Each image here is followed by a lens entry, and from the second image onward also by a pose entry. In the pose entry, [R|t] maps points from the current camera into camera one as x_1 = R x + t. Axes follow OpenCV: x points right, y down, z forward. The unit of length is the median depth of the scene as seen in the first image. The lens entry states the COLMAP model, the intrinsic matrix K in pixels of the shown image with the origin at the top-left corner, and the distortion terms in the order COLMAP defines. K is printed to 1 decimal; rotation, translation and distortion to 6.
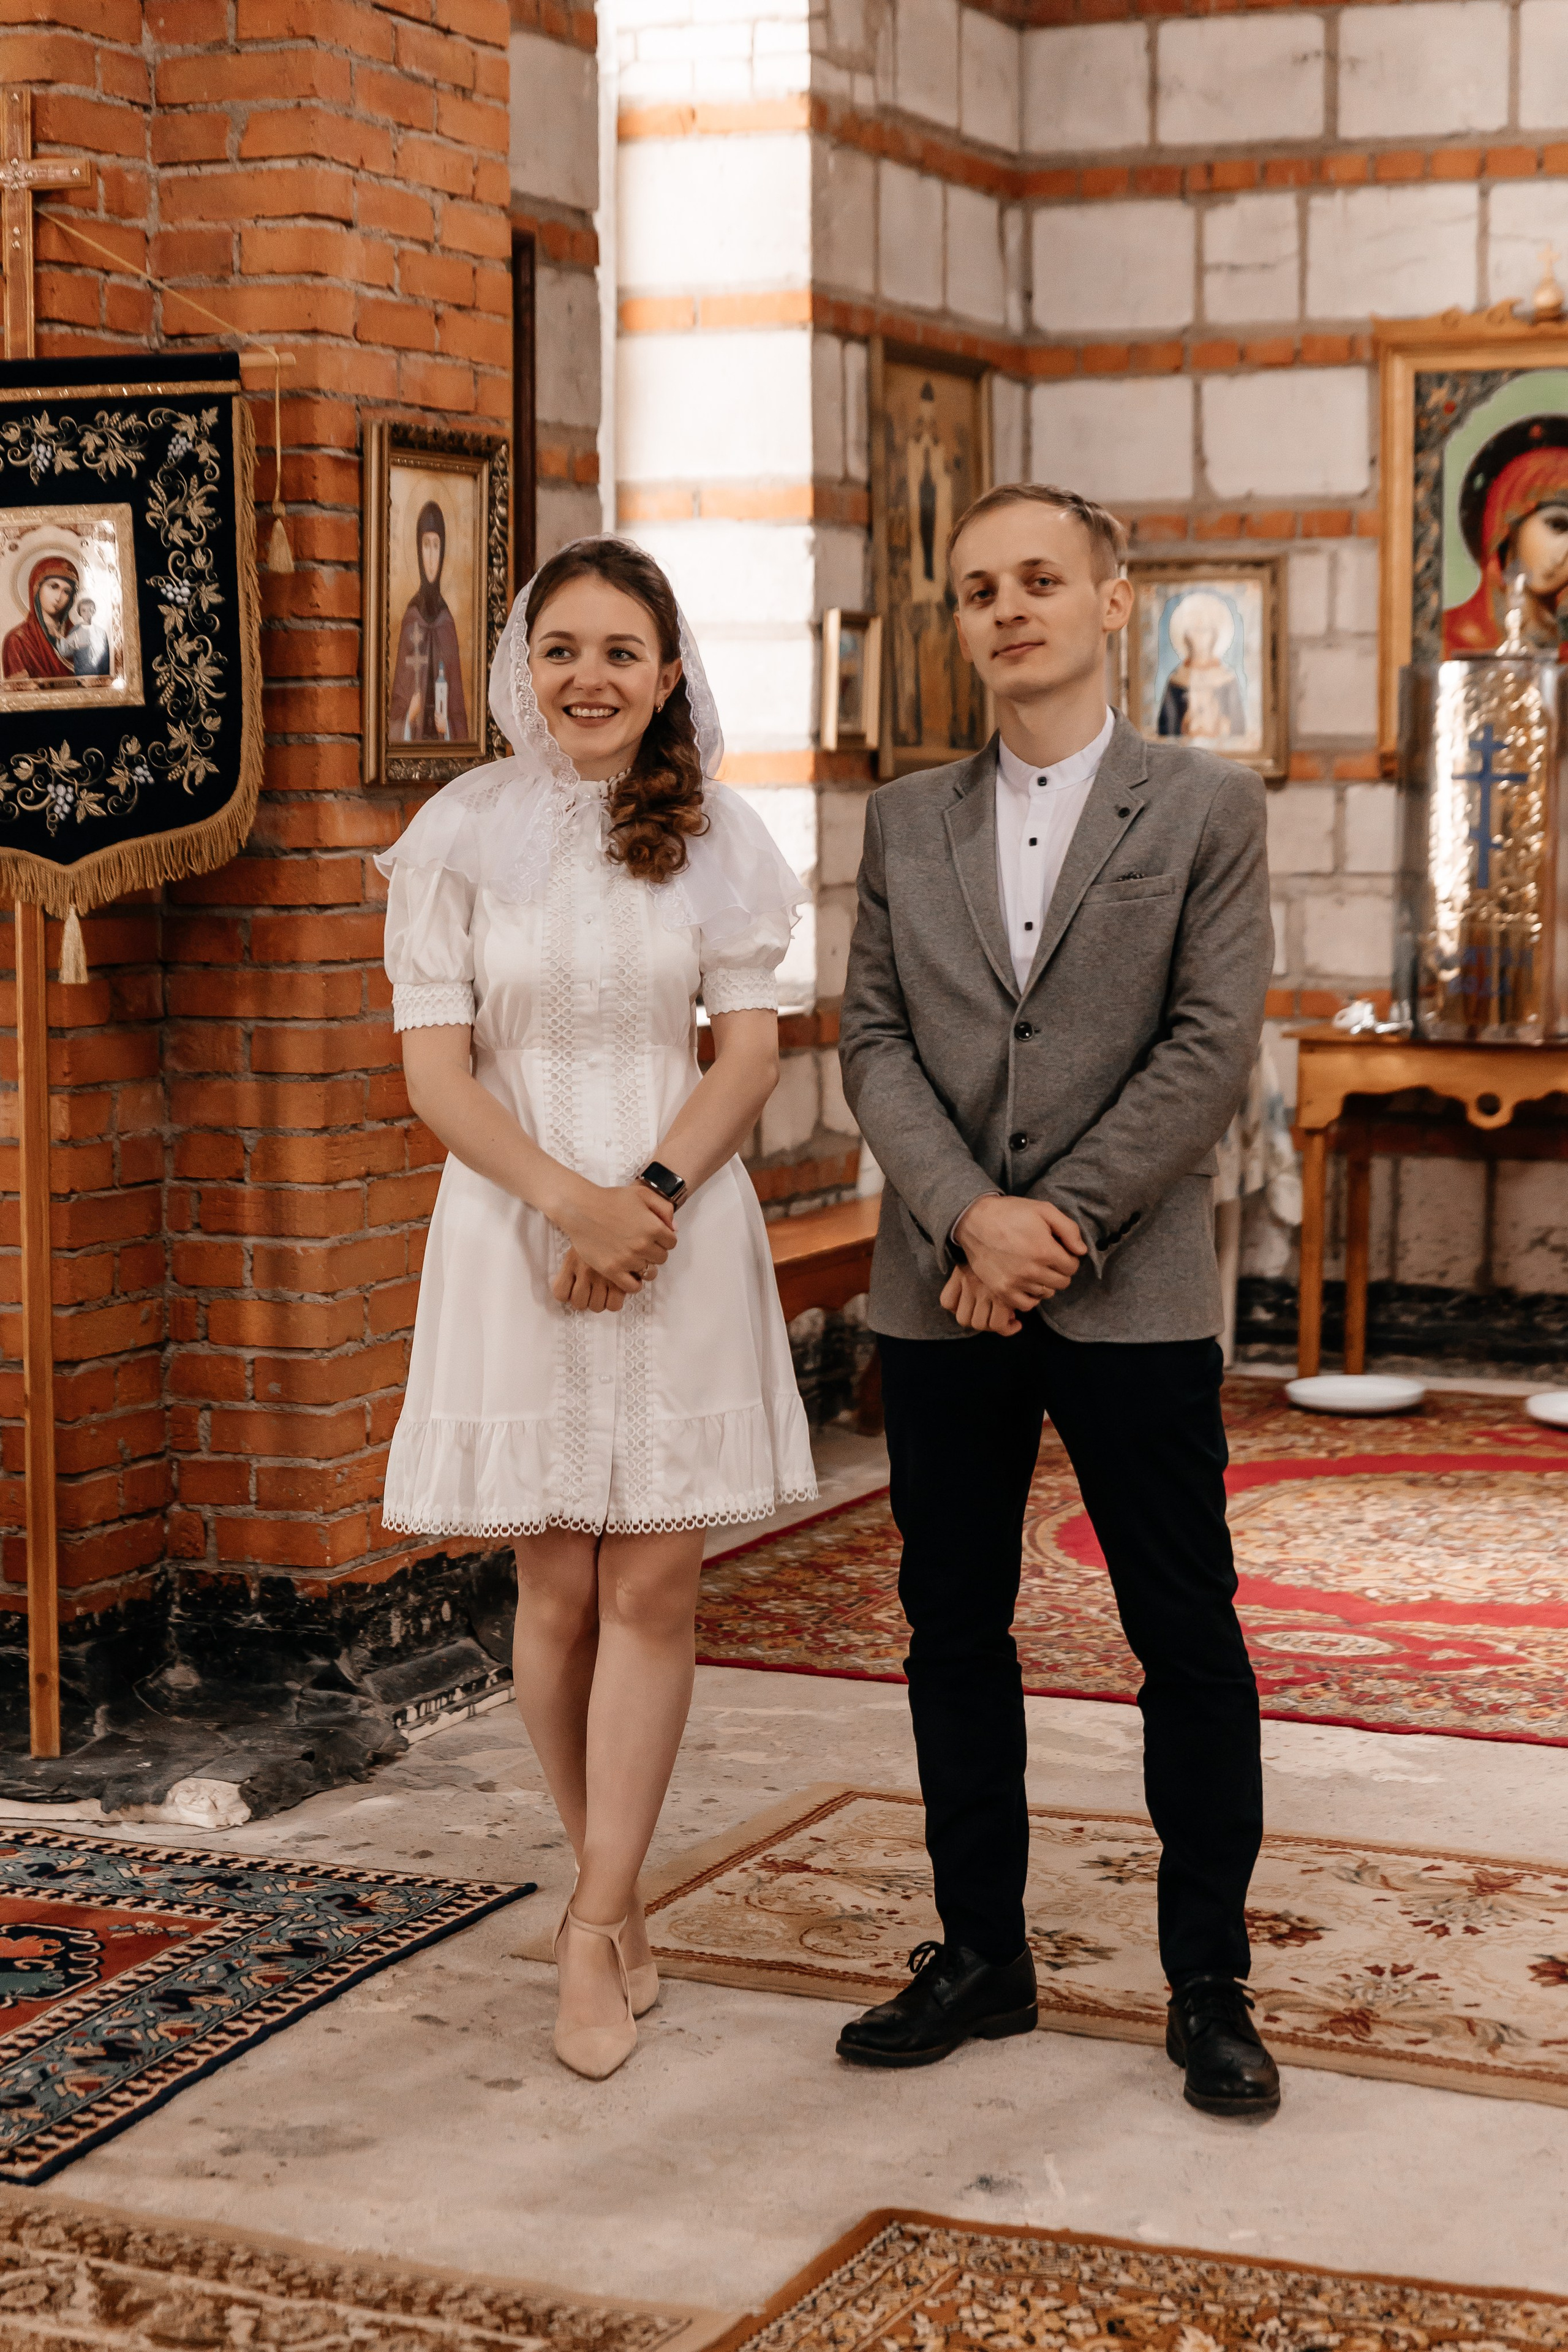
lens RADIAL K [[4507.4, 0, 792.6], [0, 4507.4, 1216.8], [0, 0, 1]] dist [0.037188, -0.278321]
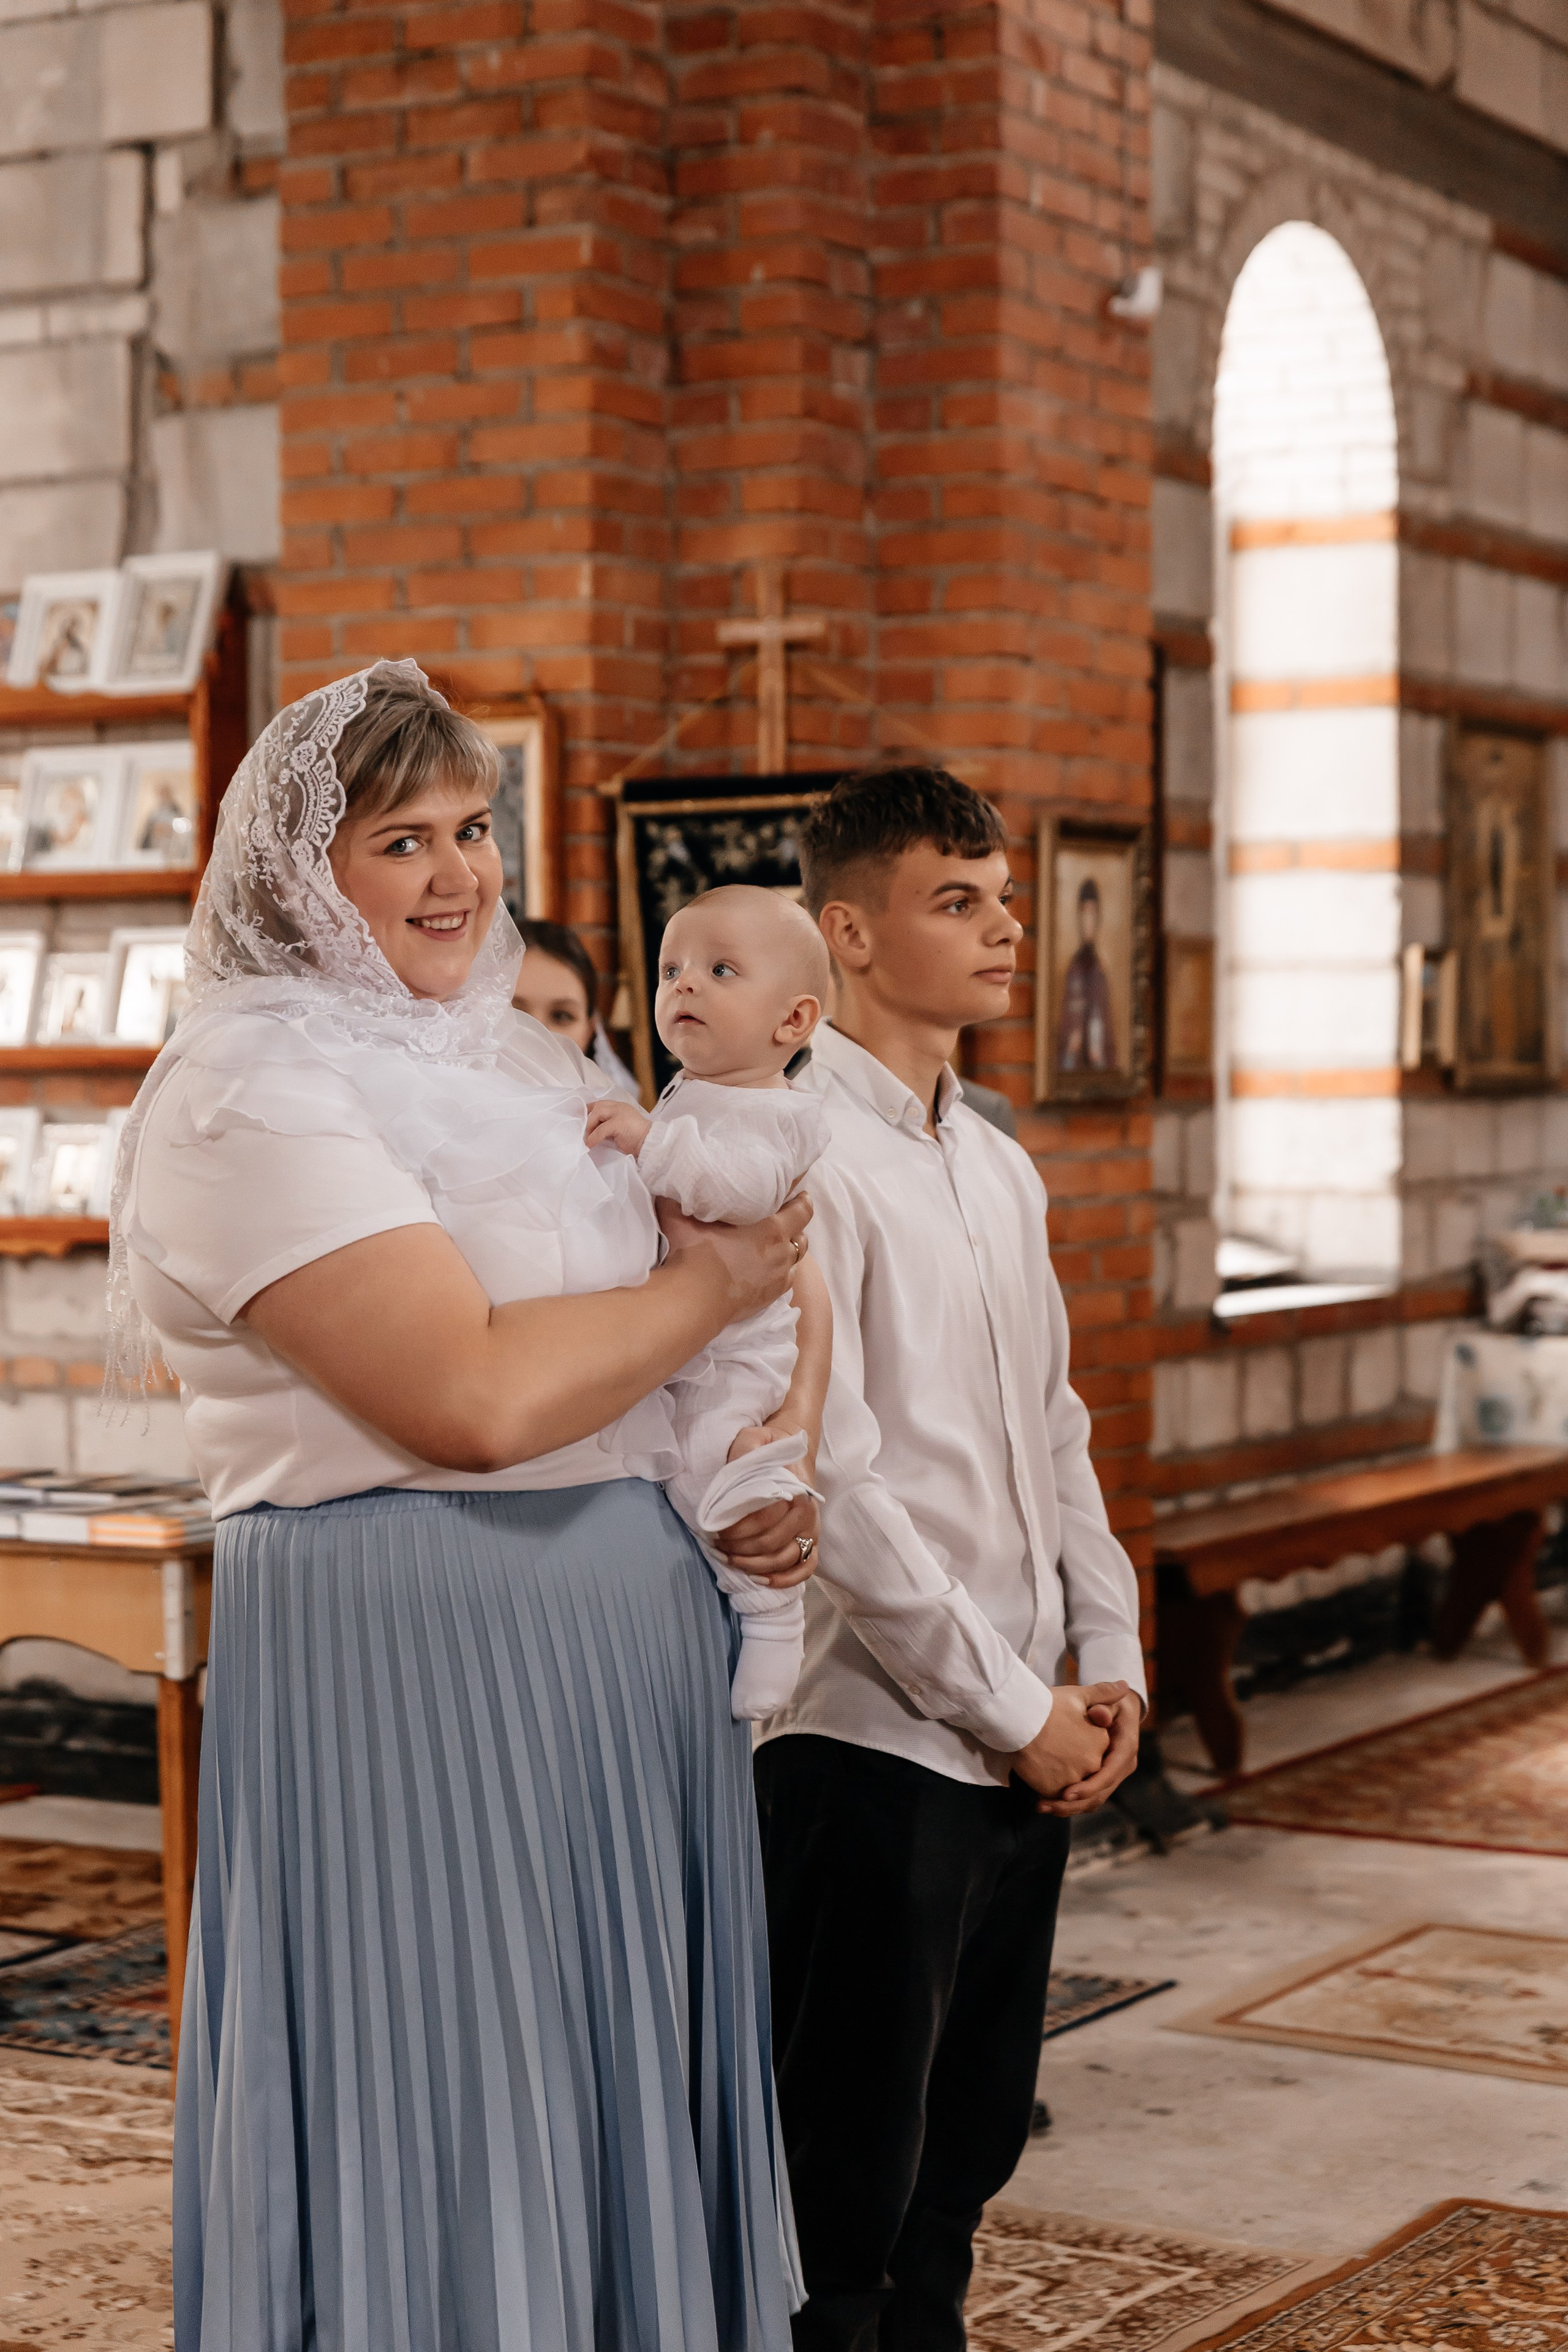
lens RADIAL K [[4507.4, 0, 792.6], [0, 4507.4, 1216.8], [0, 0, 1]] dist [0.037188, -0.278321]
pose [[0.991997, 0.002314, -0.126243, -0.004438], [-0.010383, 0.997941, -0.063295, 0.015245], [0.125836, 0.064099, 0.989978, -0.249944]]
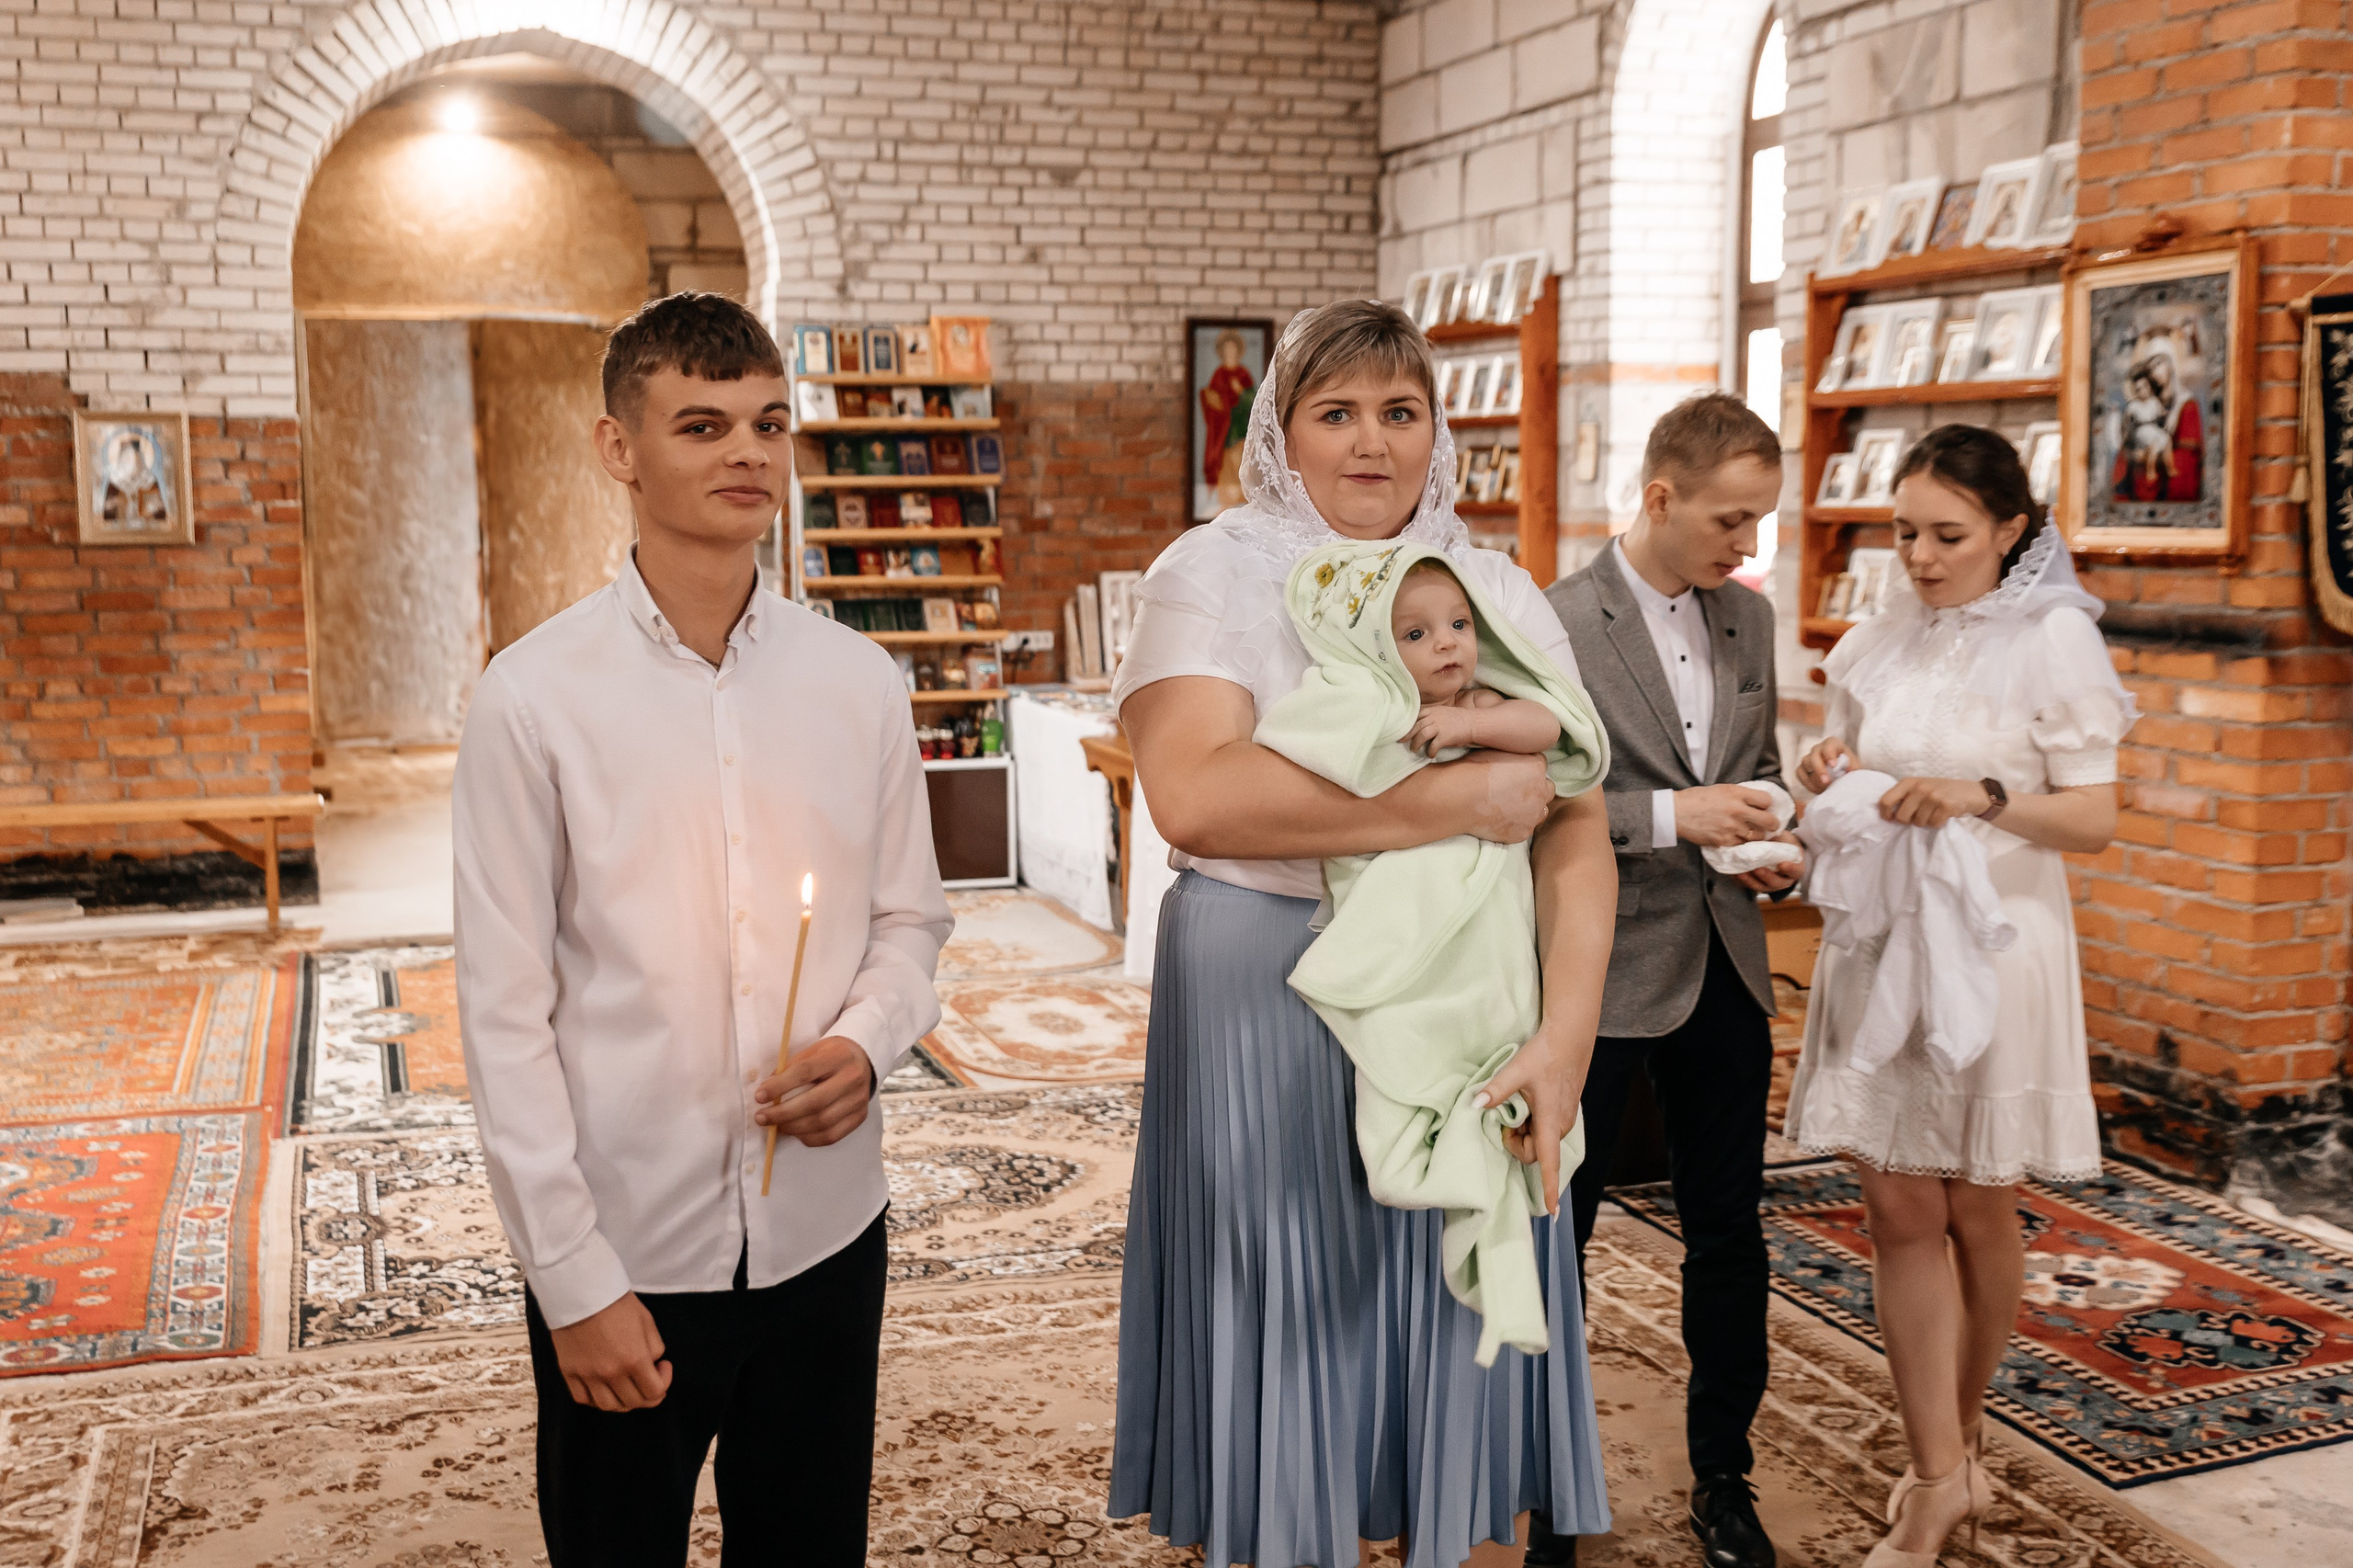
lens RADIAL K [[2519.0, 0, 1152.5], [0, 2519.0, 773.5], [0, 0, 1]] dist [0.007409, 0.011424]
pose [[0.658618, 0.084191, -0.747753, 0.182633], [-0.072223, 0.996206, 0.048551, -0.037491], [0.749004, 0.022028, 0.662200, 0.124308]]
